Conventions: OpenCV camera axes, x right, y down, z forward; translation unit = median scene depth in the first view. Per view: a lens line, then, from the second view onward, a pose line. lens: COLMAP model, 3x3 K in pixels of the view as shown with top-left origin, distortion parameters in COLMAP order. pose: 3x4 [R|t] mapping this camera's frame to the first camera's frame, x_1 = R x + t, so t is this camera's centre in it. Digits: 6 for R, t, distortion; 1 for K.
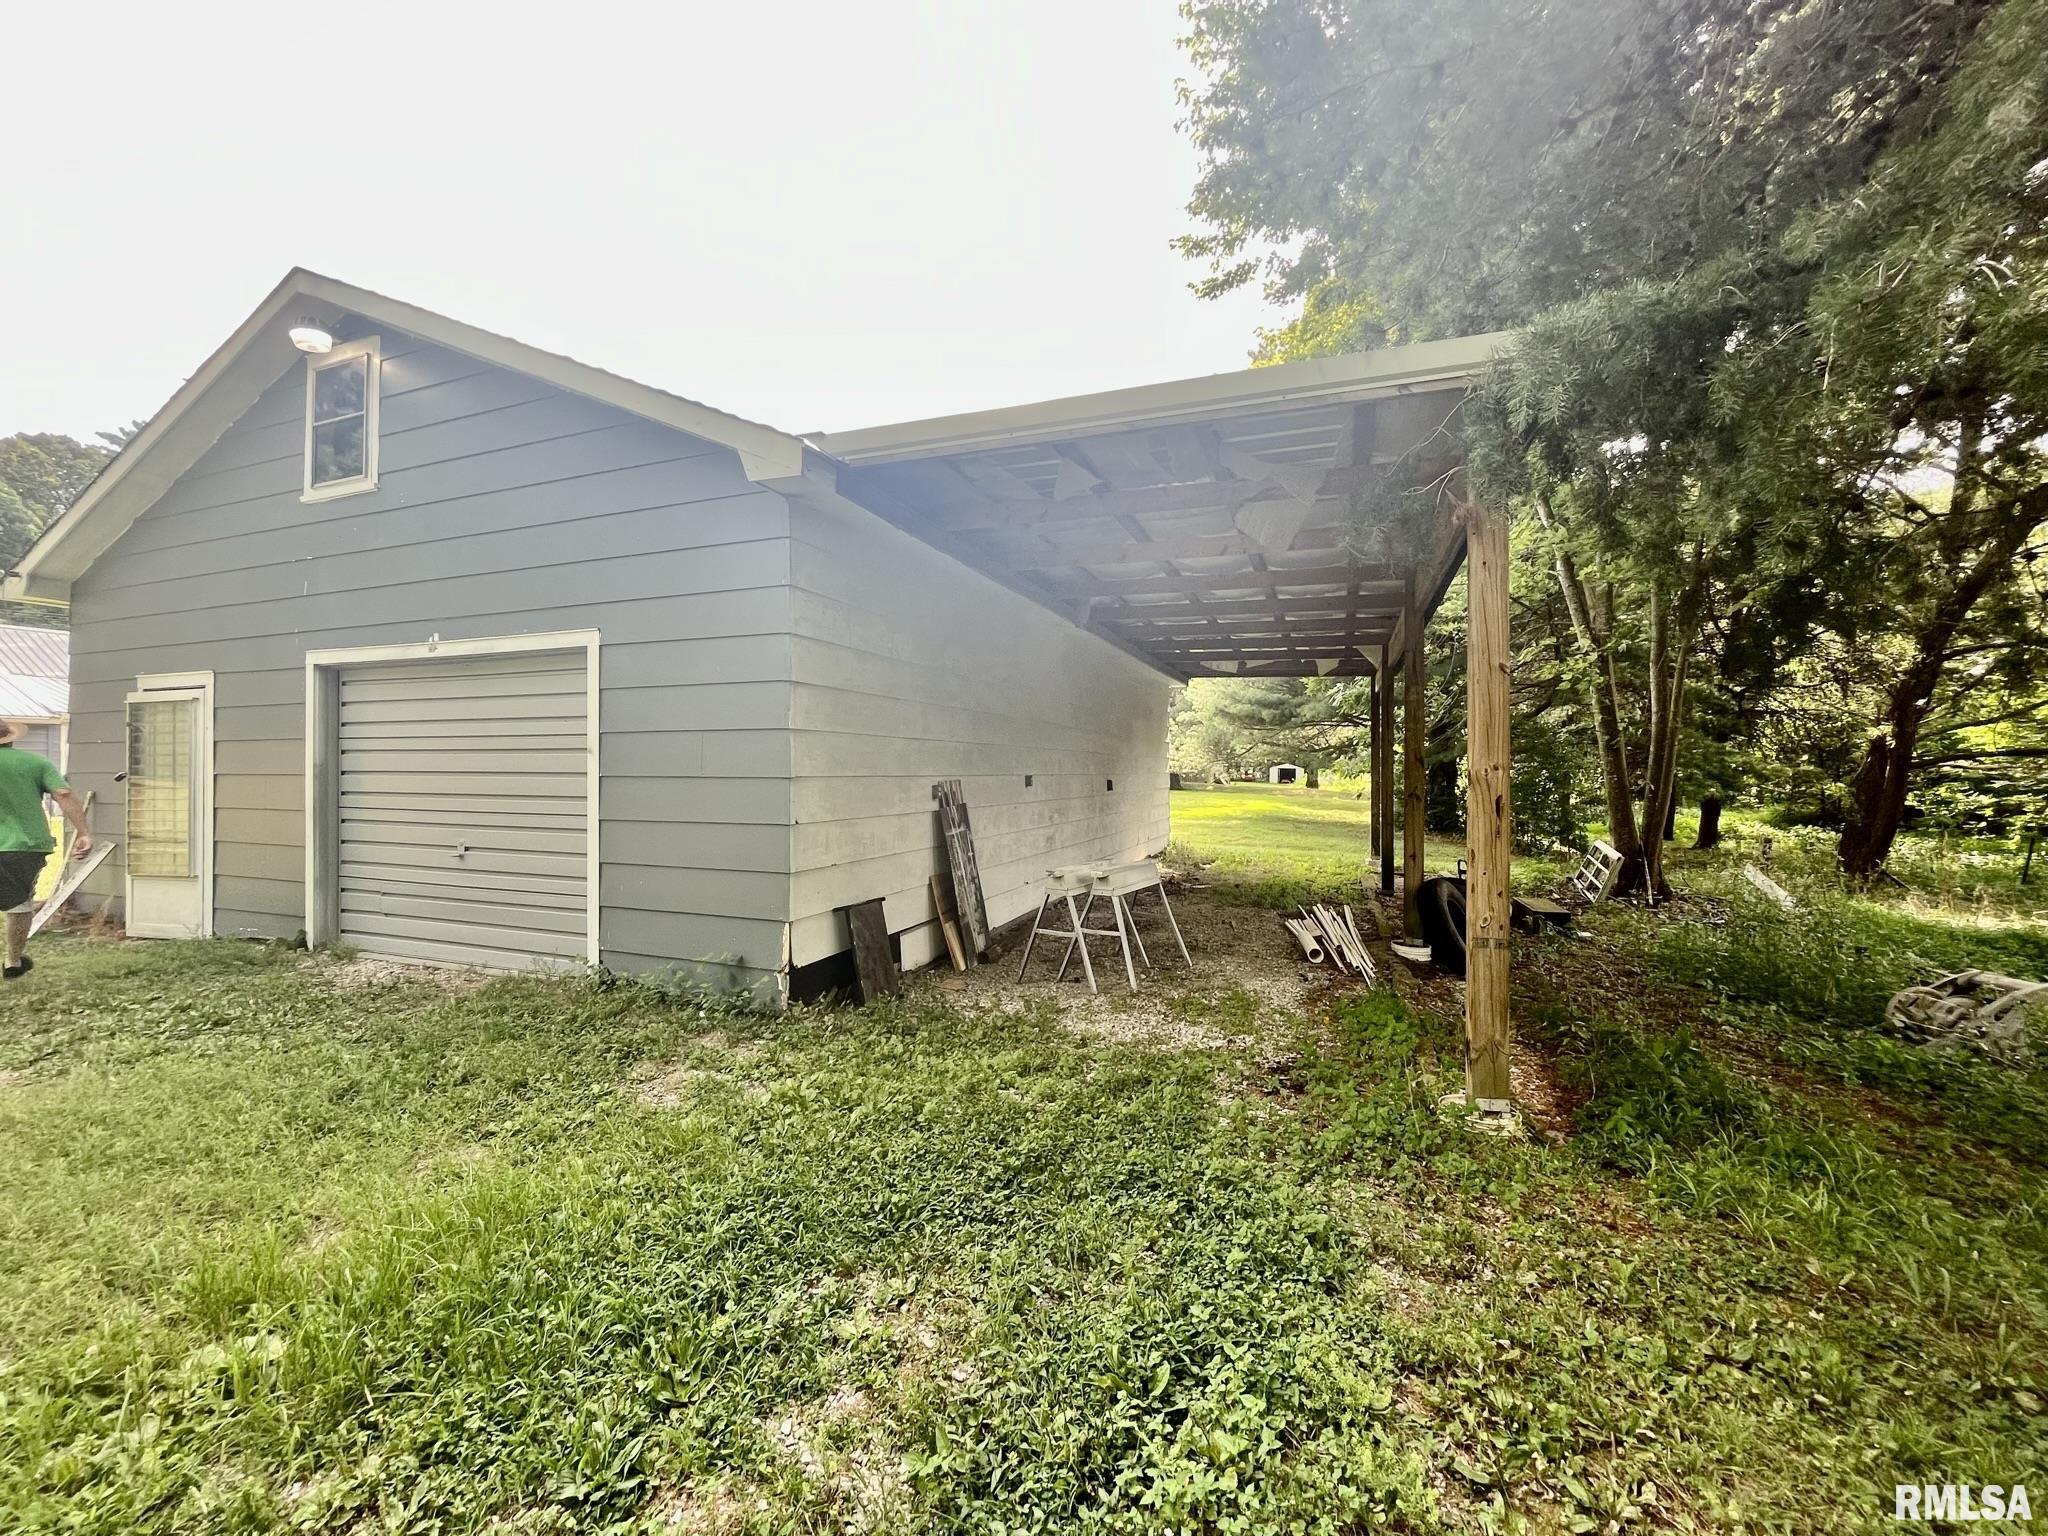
lens RADIAL K [[826.8, 0, 1024.0], [0, 826.8, 767.3], [0, 0, 1]] dist [-0.000660, -0.000077]
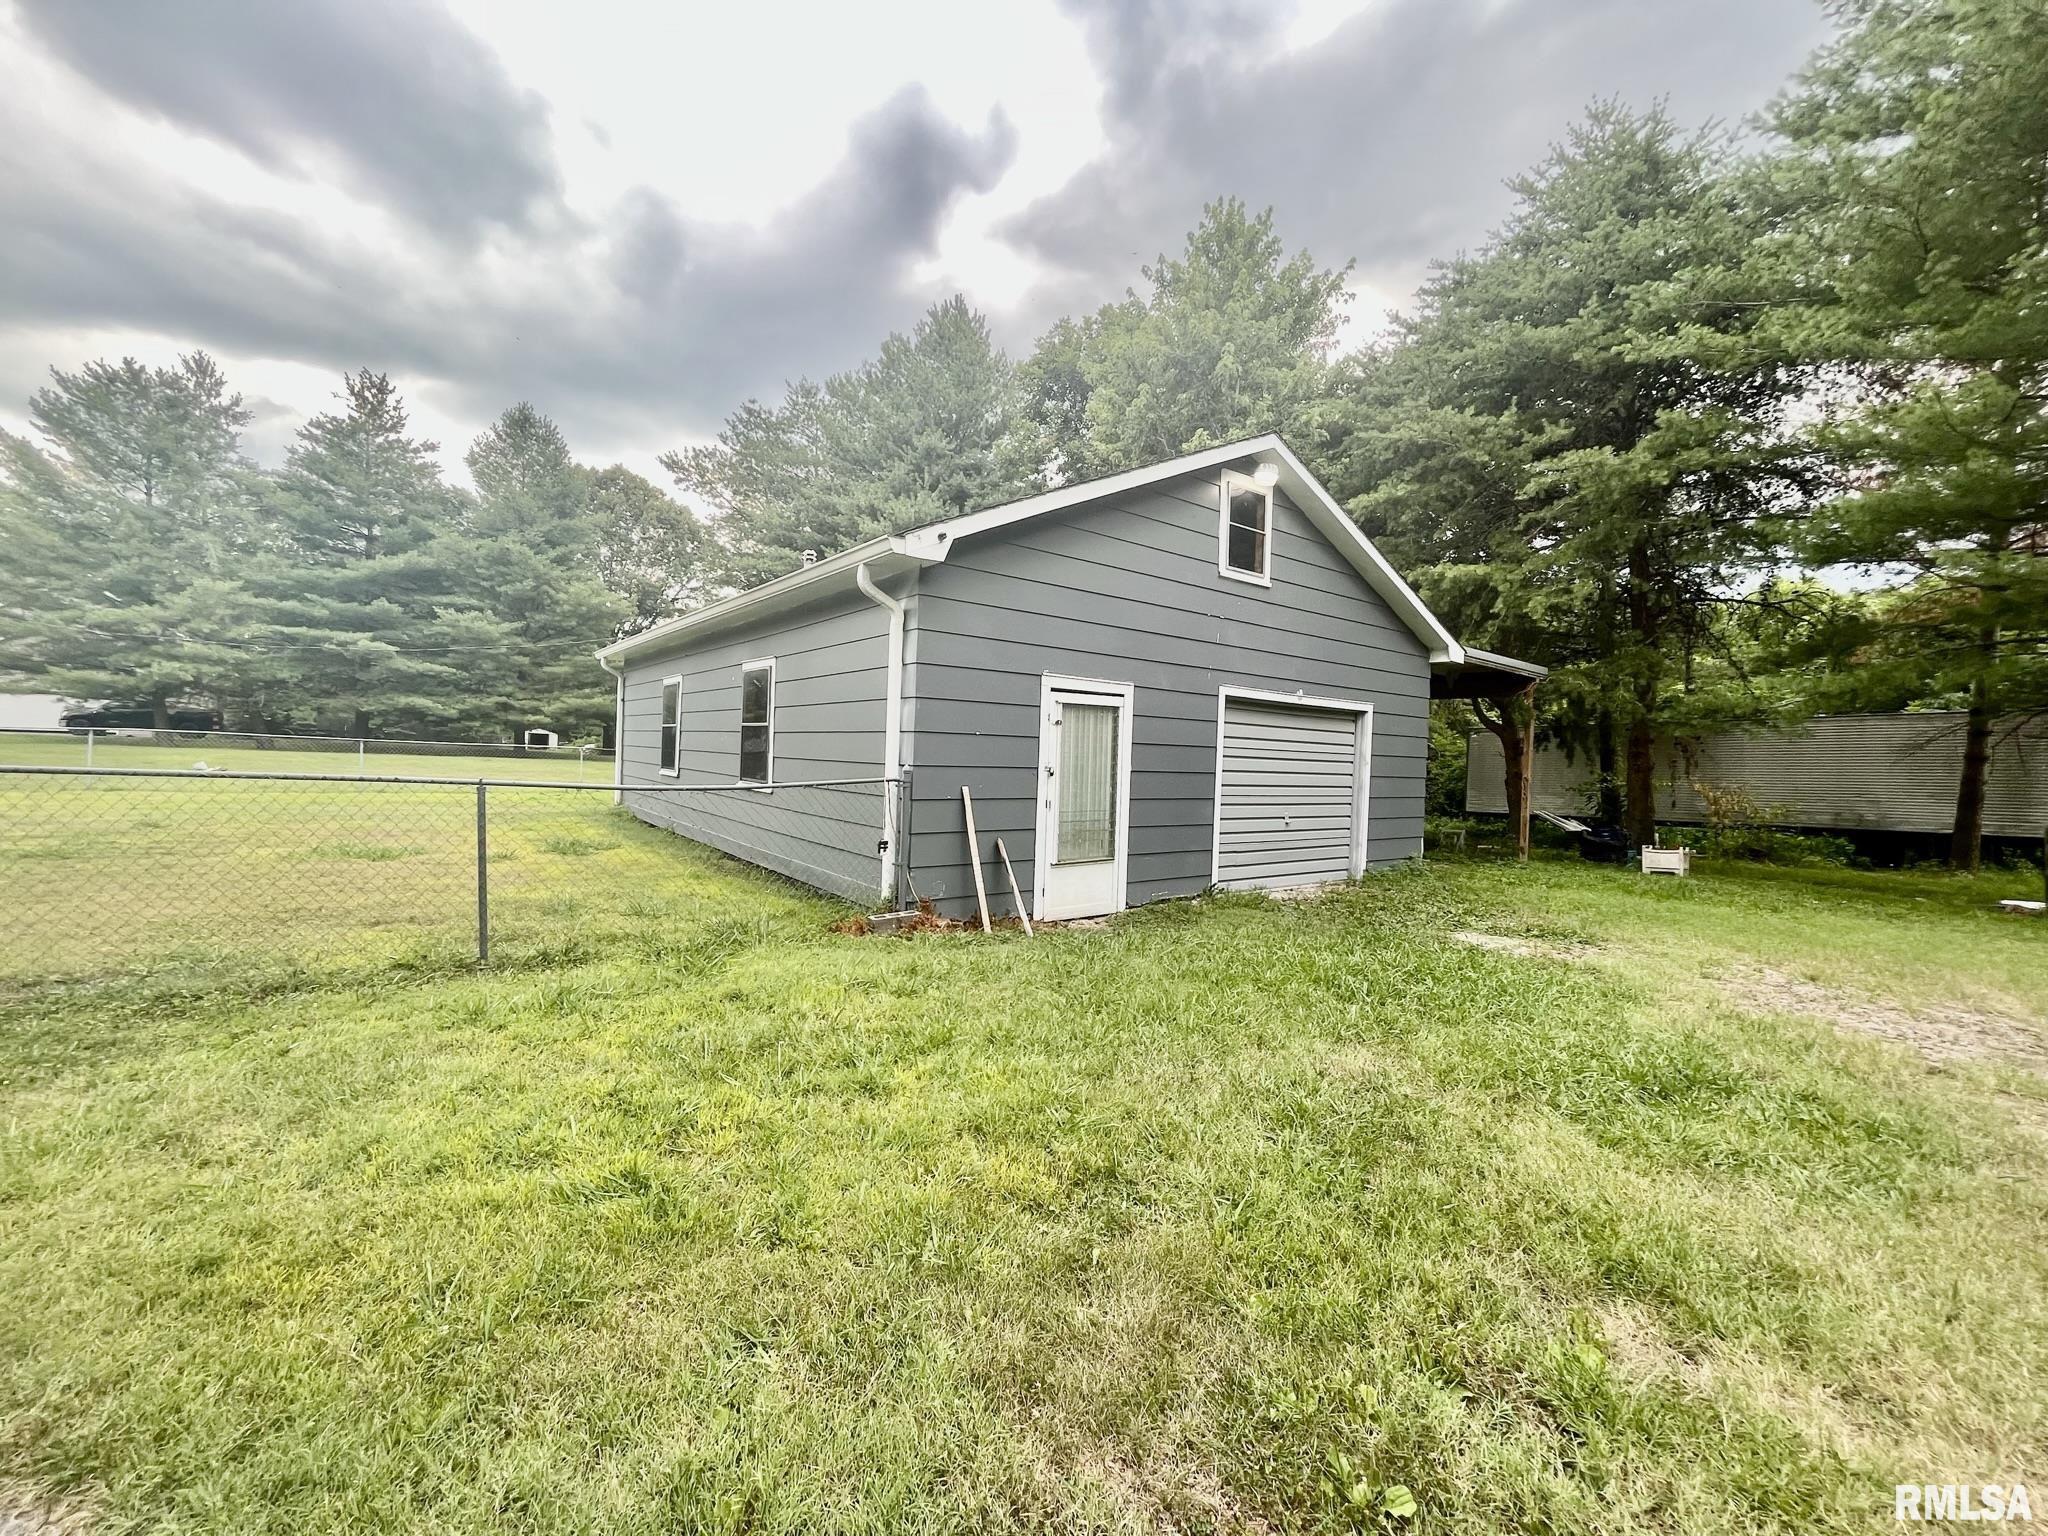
lens RADIAL K [[826.8, 0, 1023.2], [0, 826.8, 772.1], [0, 0, 1]] dist [-0.000660, -0.000077]
pose [[0.531634, -0.000898, 0.846974, -2.318777], [-0.039848, 0.998866, 0.026071, -0.016292], [-0.846036, -0.047611, 0.530995, 0.555421]]
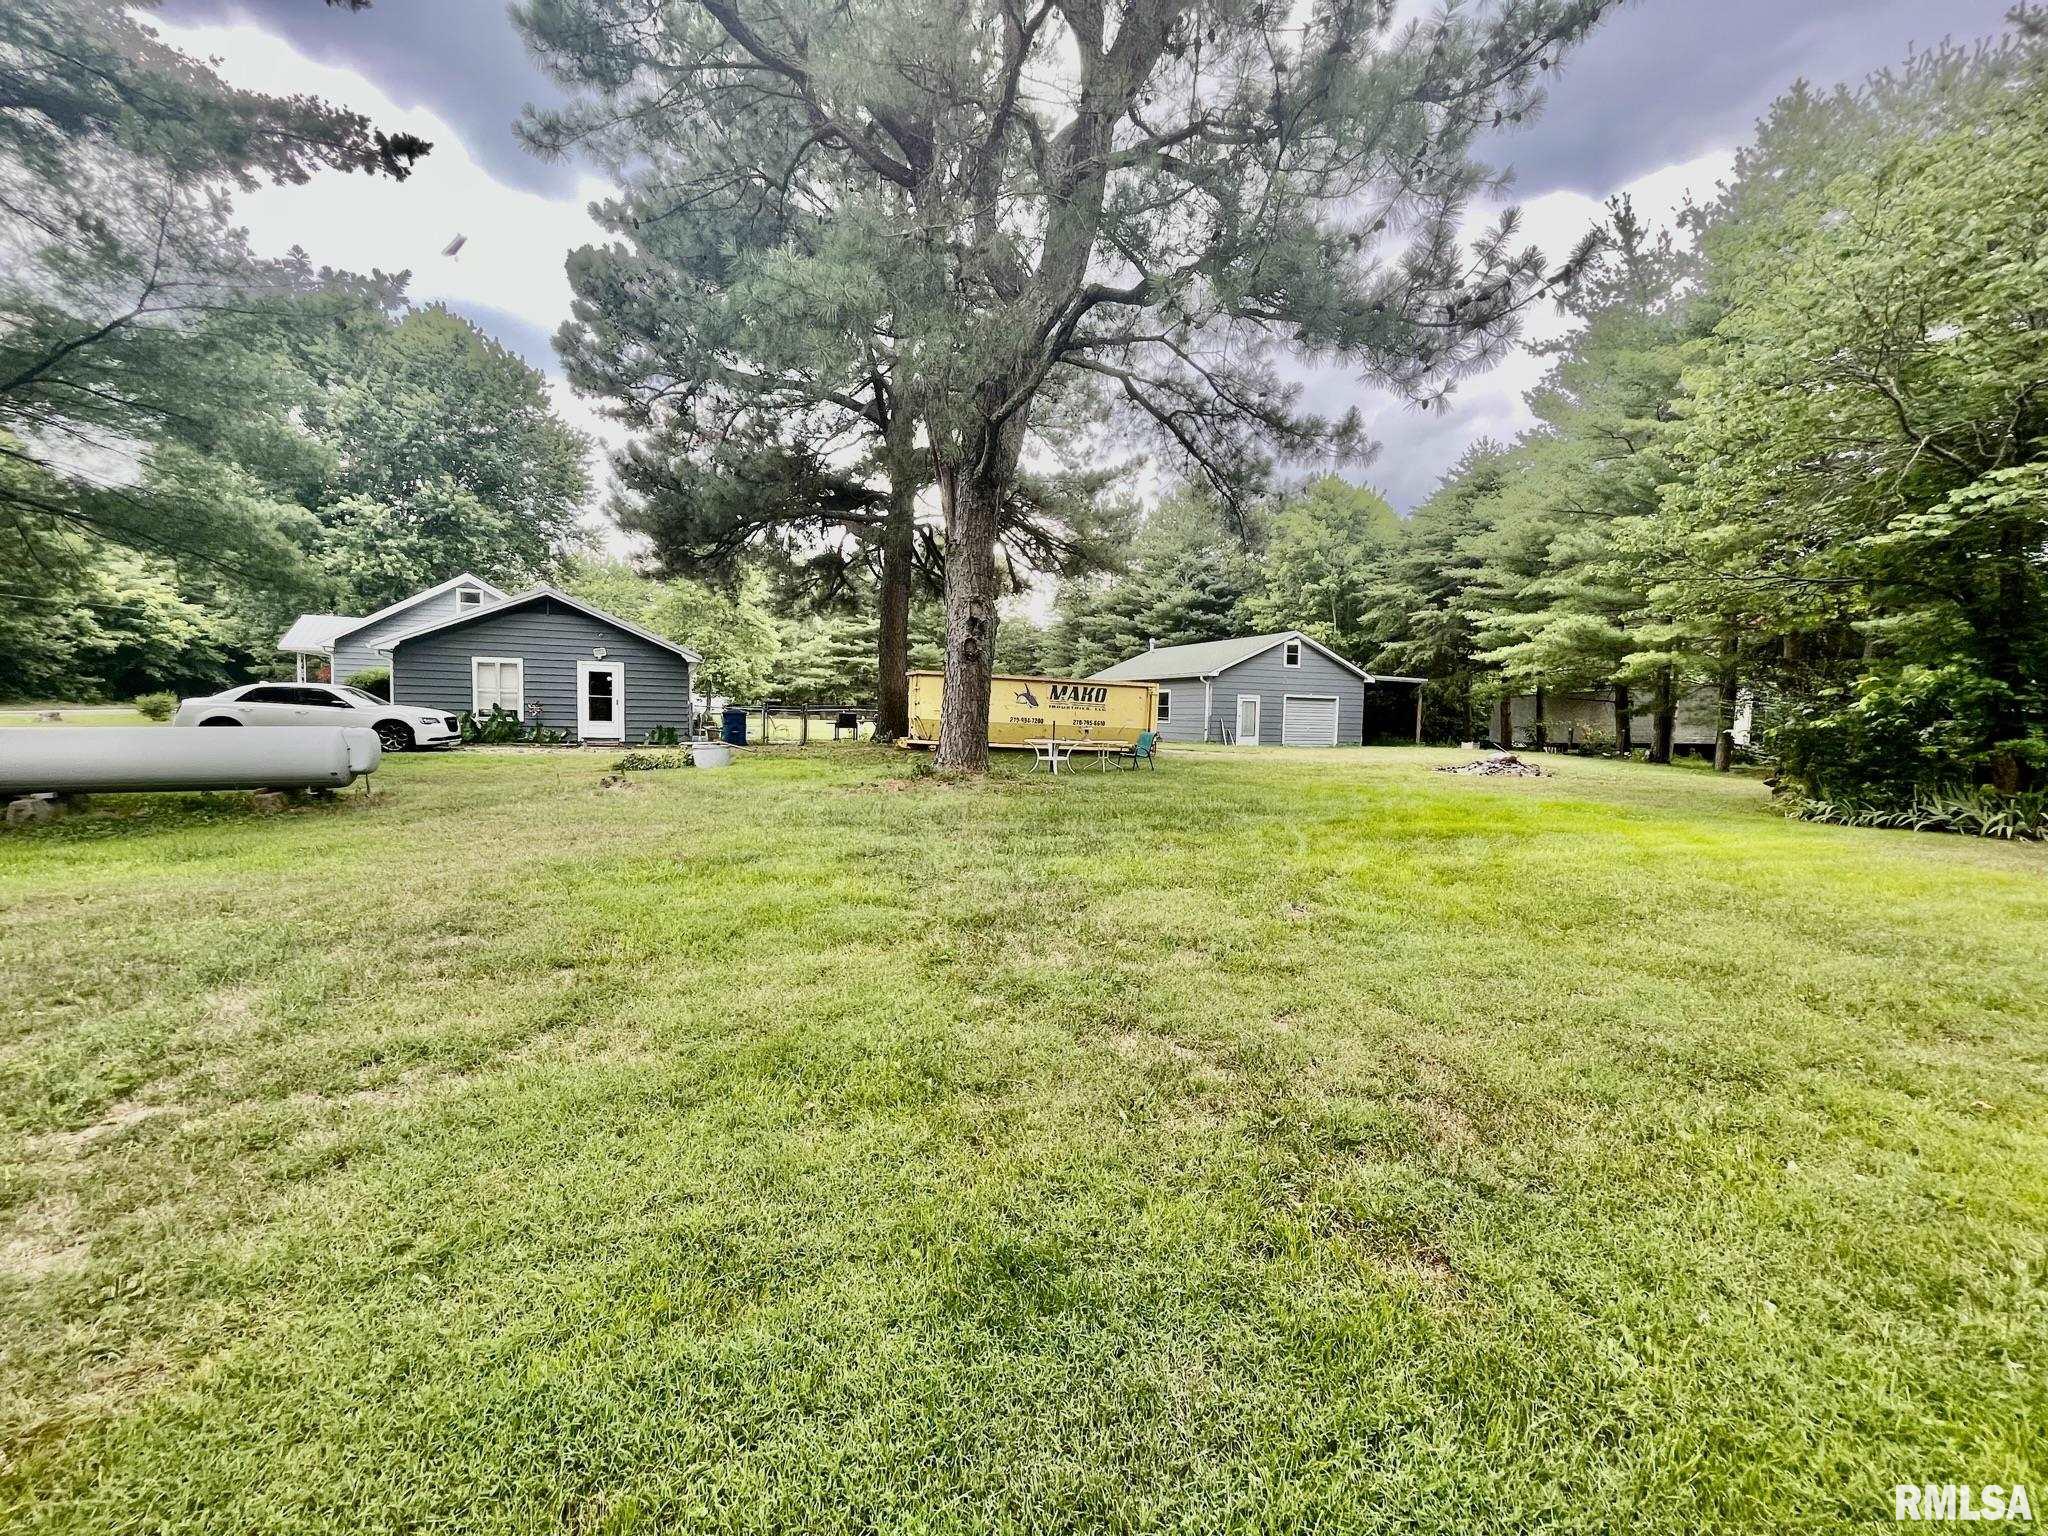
lens RADIAL K [[826.8, 0, 1027.6], [0, 826.8, 764.7], [0, 0, 1]] dist [-0.000660, -0.000077]
pose [[0.726838, -0.030776, 0.686119, -6.273350], [-0.018565, 0.997750, 0.064422, 0.009191], [-0.686558, -0.059562, 0.724632, -1.993353]]
